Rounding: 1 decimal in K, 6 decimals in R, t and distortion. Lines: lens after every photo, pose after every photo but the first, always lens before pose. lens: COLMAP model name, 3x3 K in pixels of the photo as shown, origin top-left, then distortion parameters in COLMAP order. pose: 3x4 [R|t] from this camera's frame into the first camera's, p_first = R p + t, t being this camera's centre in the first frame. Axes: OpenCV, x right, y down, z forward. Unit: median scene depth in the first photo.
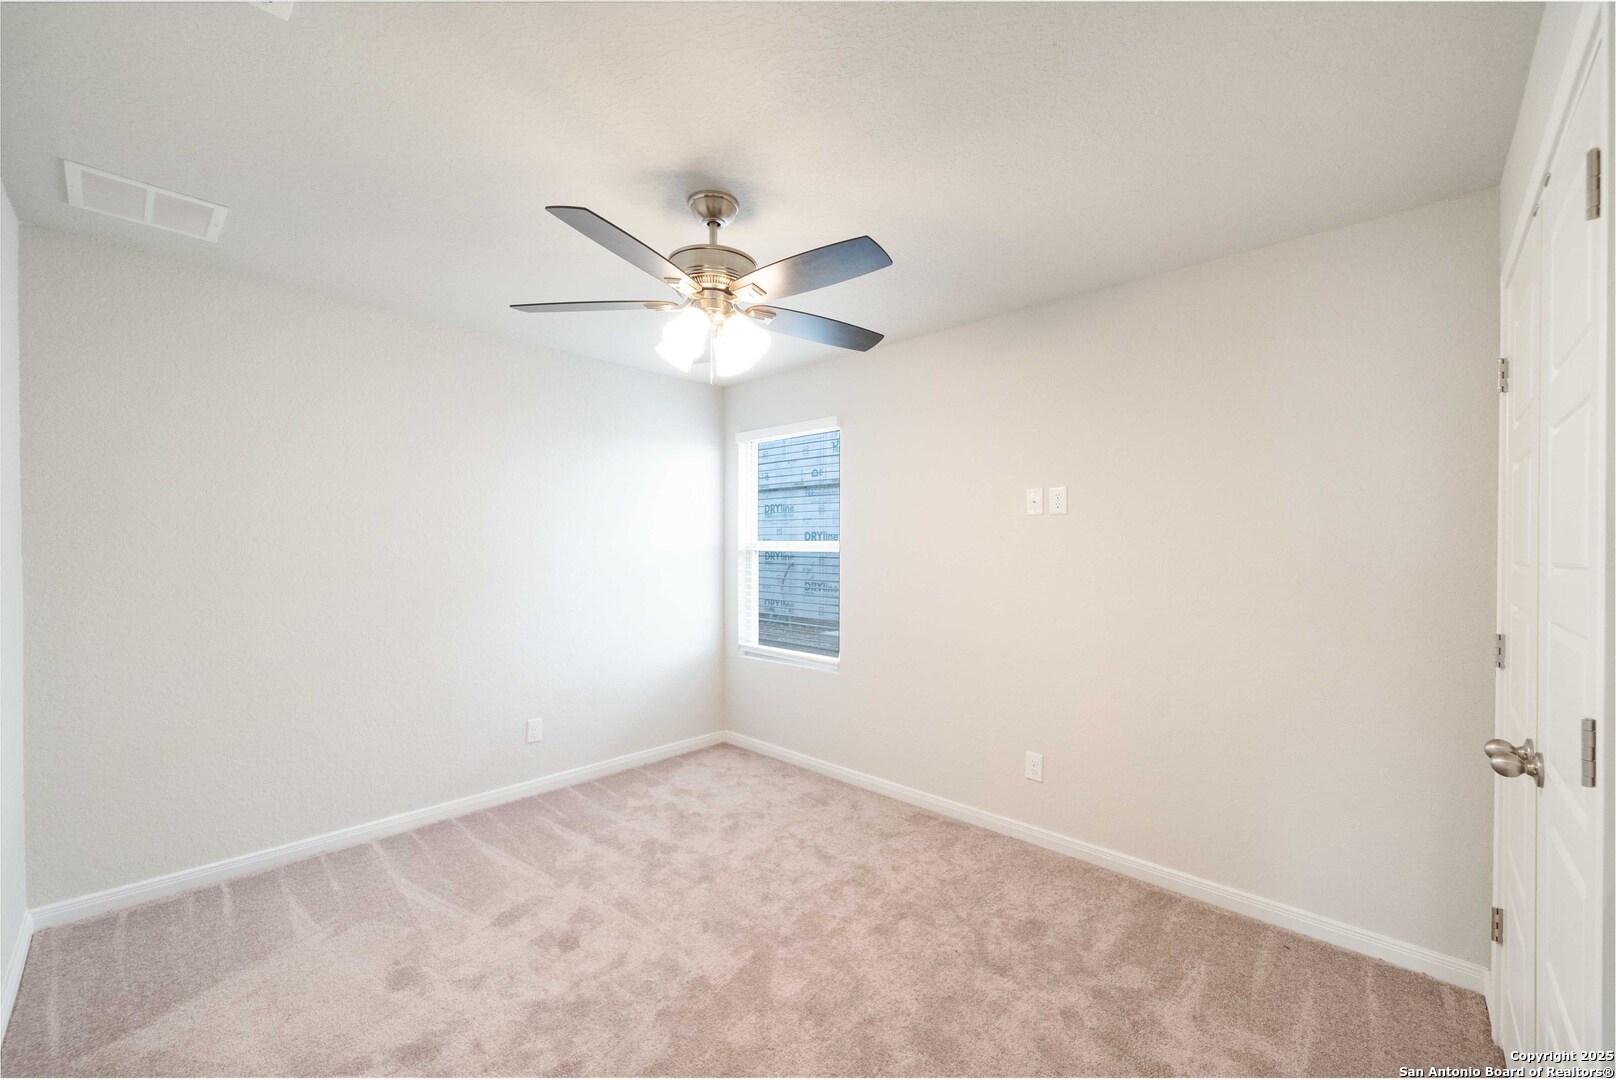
lens RADIAL K [[658.9, 0, 807.0], [0, 658.9, 553.3], [0, 0, 1]] dist [-0.002423, 0.000989]
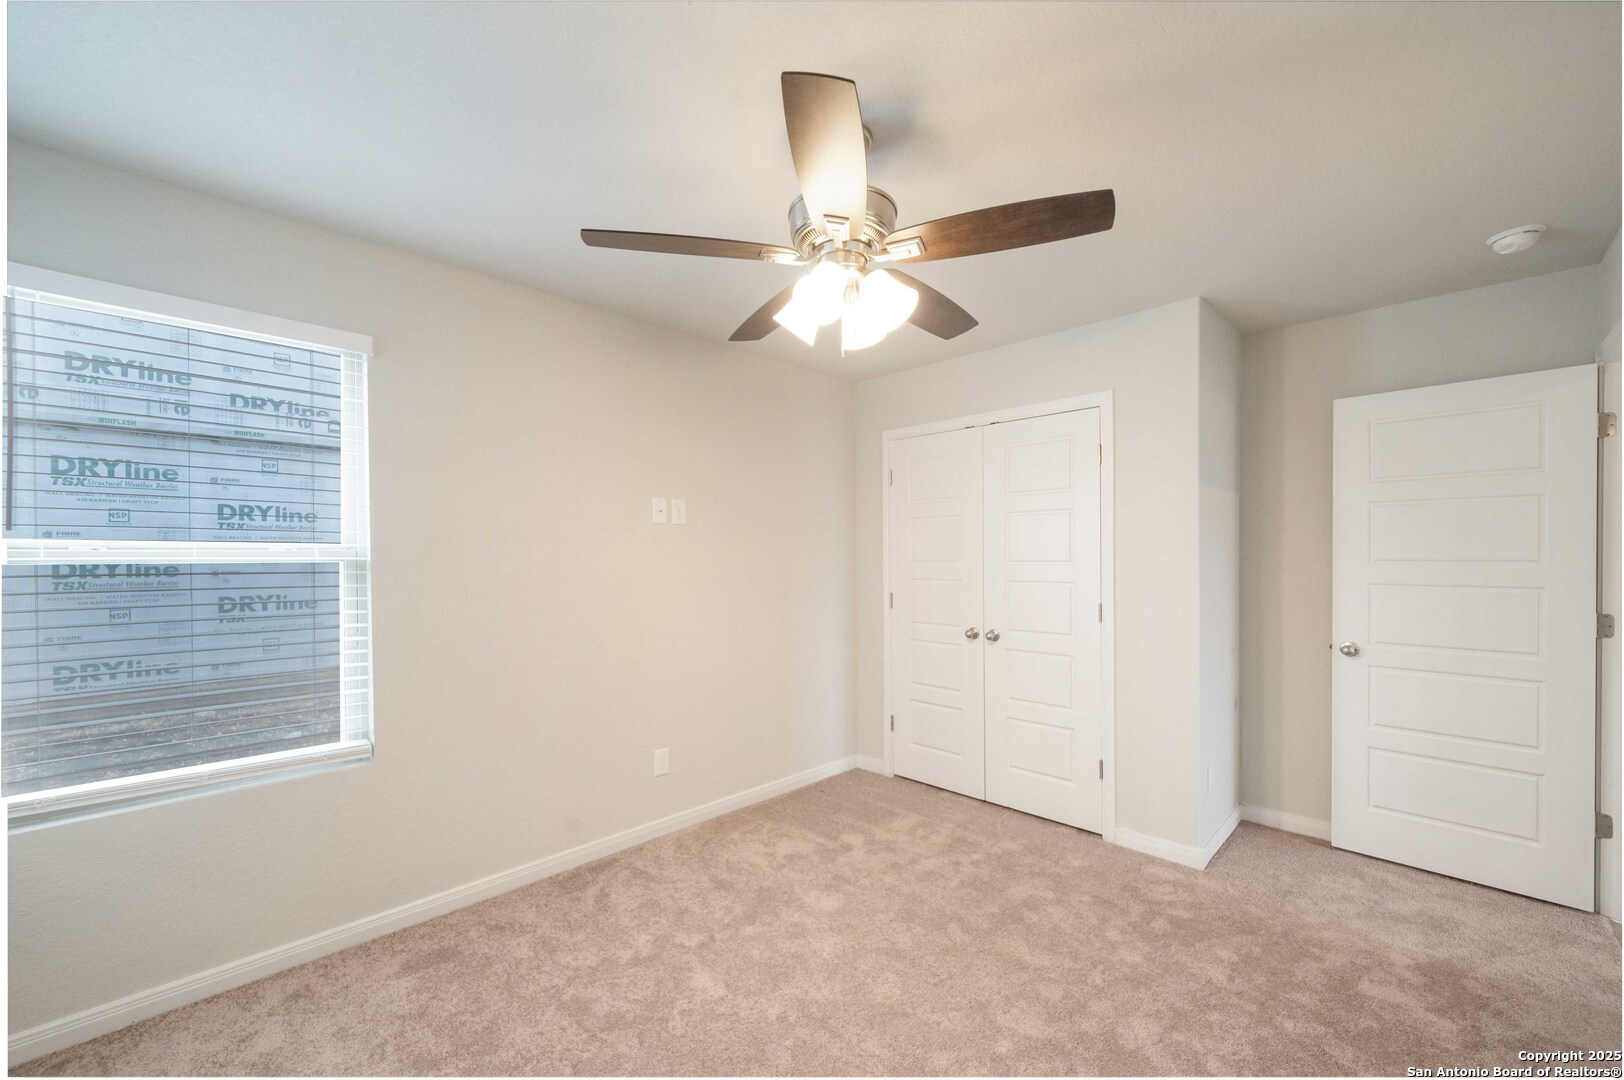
lens RADIAL K [[663.5, 0, 814.2], [0, 663.5, 538.9], [0, 0, 1]] dist [0.000433, -0.000020]
pose [[-0.008592, 0.013398, 0.999873, -0.546601], [0.000625, 0.999910, -0.013393, -0.014633], [-0.999963, 0.000509, -0.008600, 0.575205]]
